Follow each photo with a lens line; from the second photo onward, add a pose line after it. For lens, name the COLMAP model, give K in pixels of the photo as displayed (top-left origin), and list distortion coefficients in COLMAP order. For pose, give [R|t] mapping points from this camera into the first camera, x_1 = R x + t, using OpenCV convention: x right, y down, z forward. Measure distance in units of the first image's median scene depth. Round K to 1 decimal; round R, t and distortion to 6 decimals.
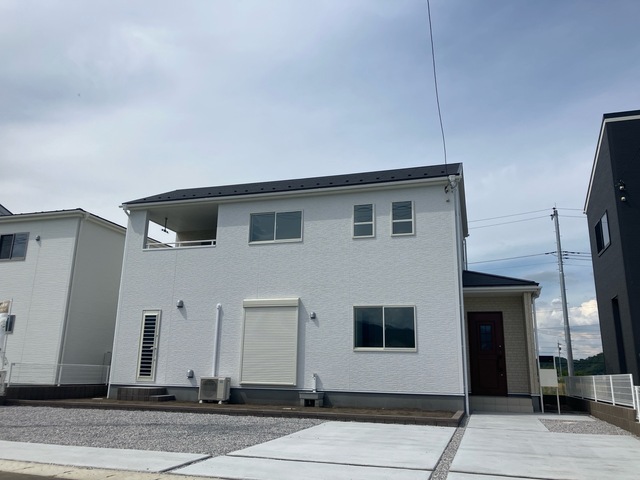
lens RADIAL K [[529.9, 0, 321.3], [0, 529.9, 233.9], [0, 0, 1]] dist [0.041832, -0.060258]
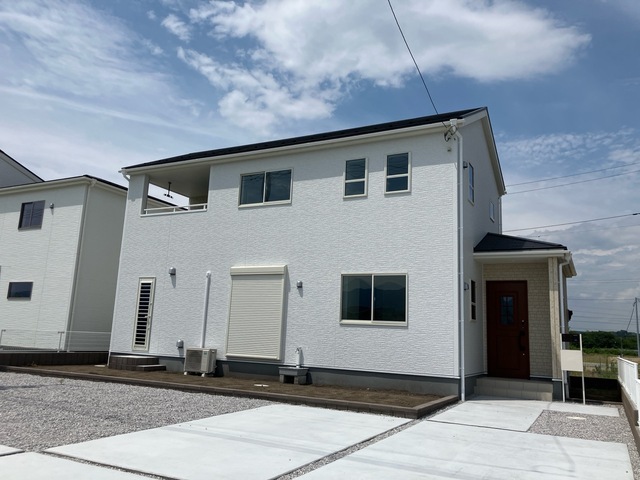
lens RADIAL K [[529.9, 0, 322.8], [0, 529.9, 236.8], [0, 0, 1]] dist [0.041832, -0.060258]
pose [[0.984239, -0.010635, -0.176522, 0.177525], [0.022385, 0.997653, 0.064707, 0.014521], [0.175420, -0.067639, 0.982167, 0.118285]]
